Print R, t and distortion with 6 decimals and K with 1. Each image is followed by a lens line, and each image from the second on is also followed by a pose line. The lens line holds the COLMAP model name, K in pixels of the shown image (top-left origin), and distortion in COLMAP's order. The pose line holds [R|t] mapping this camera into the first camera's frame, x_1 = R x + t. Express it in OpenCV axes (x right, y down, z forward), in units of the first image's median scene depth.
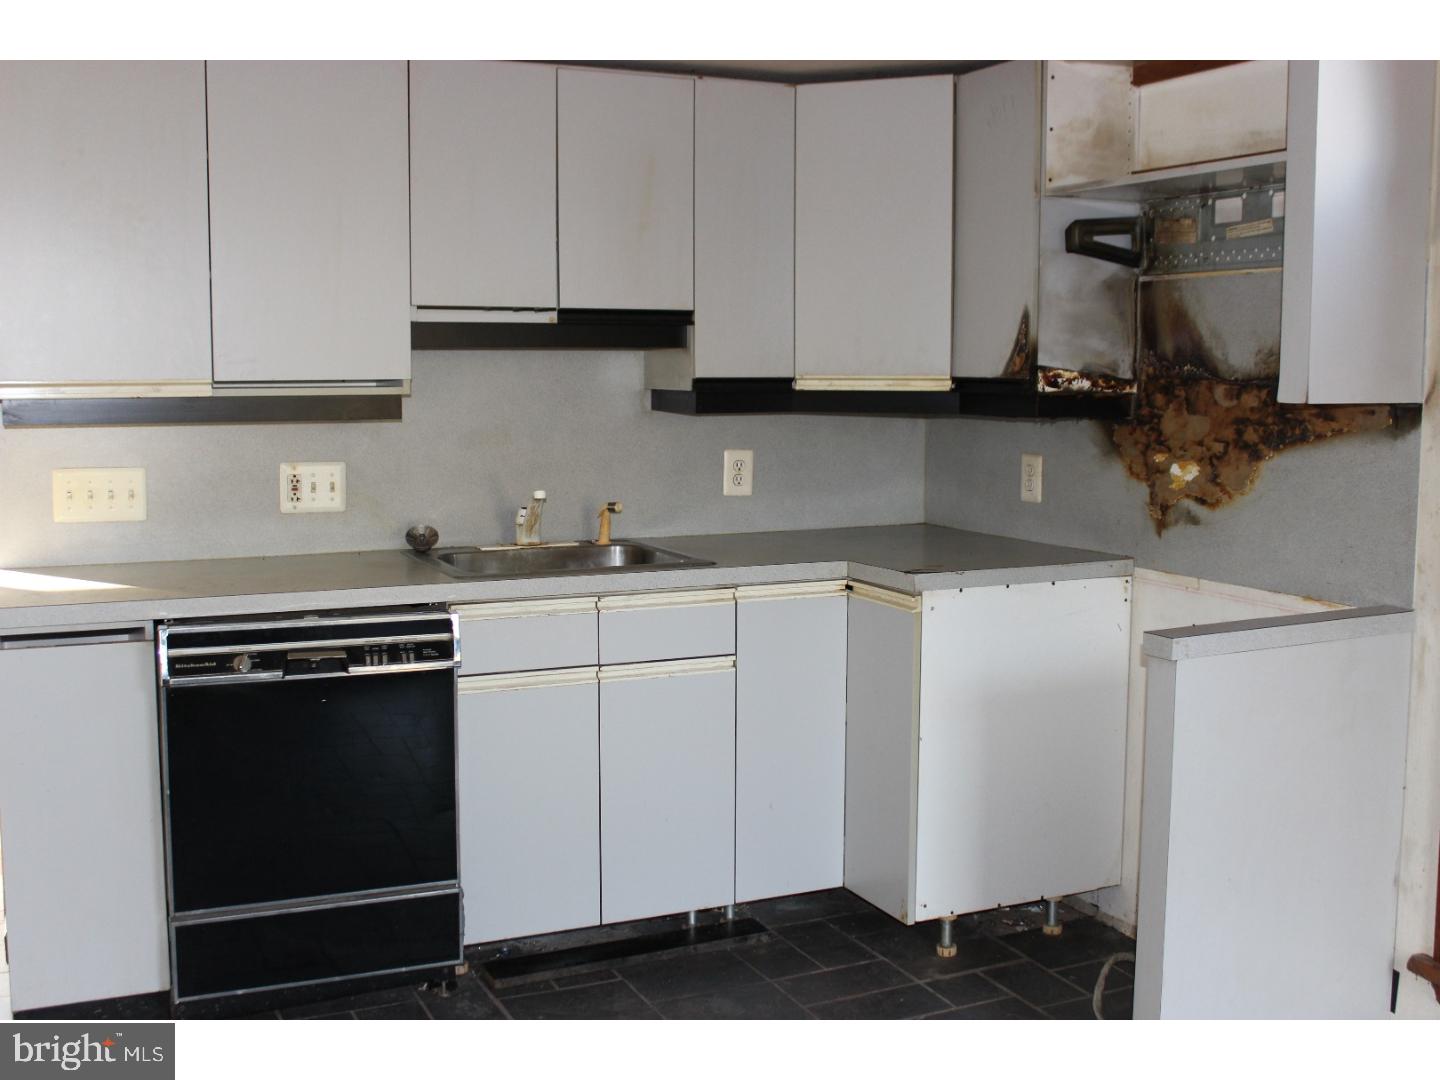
lens RADIAL K [[1574.0, 0, 714.2], [0, 1574.0, 538.3], [0, 0, 1]] dist [-0.065934, 0.000000]
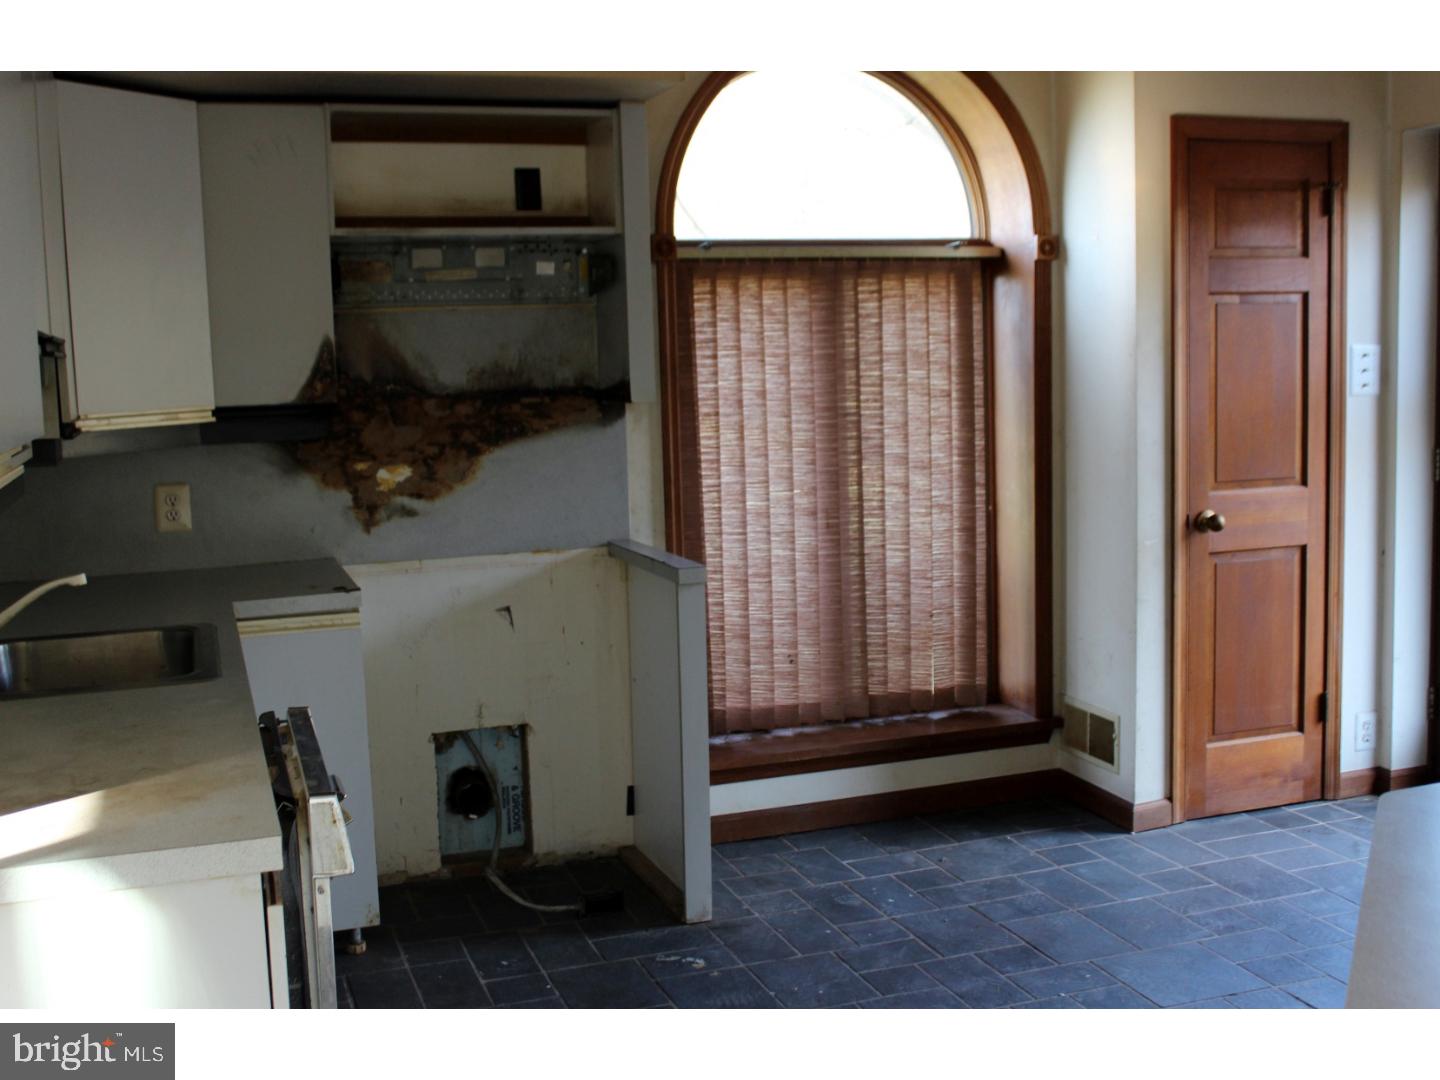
lens RADIAL K [[1574.0, 0, 724.4], [0, 1574.0, 540.2], [0, 0, 1]] dist [-0.065934, 0.000000]
pose [[0.114918, -0.125194, 0.985454, -0.865699], [0.142367, 0.983862, 0.108389, -0.088158], [-0.983120, 0.127840, 0.130887, 0.611523]]
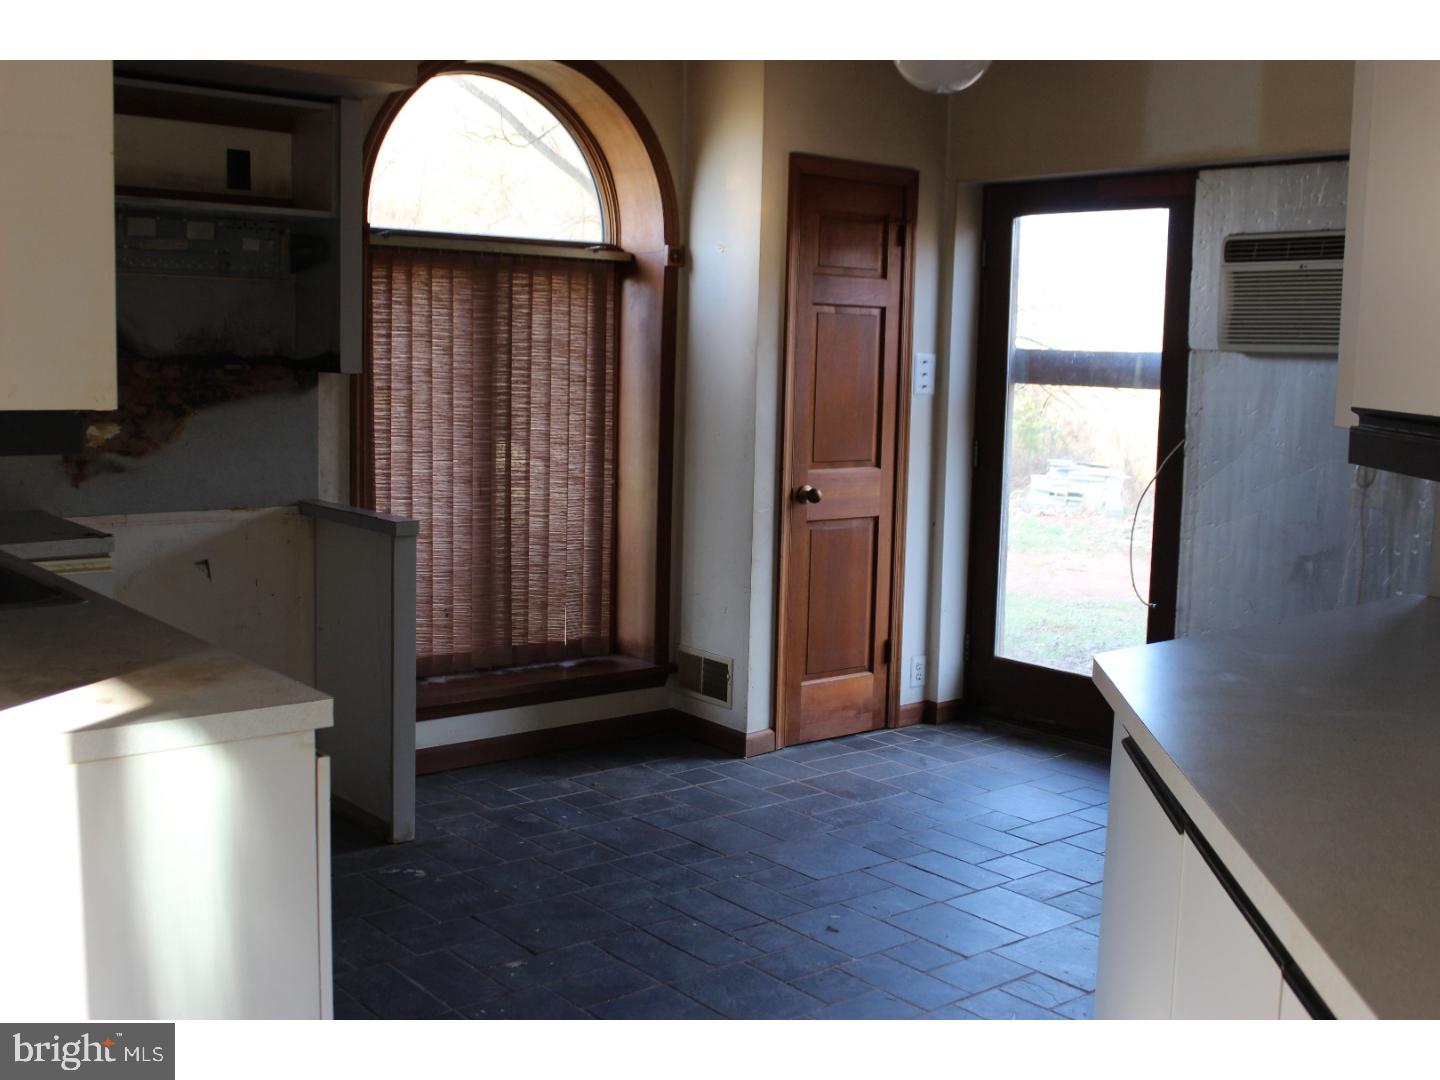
lens RADIAL K [[1574.0, 0, 714.4], [0, 1574.0, 536.7], [0, 0, 1]] dist [-0.065934, 0.000000]
pose [[-0.230047, -0.124582, 0.965172, -1.030837], [0.085567, 0.985342, 0.147580, -0.102868], [-0.969411, 0.116537, -0.216015, 0.817875]]
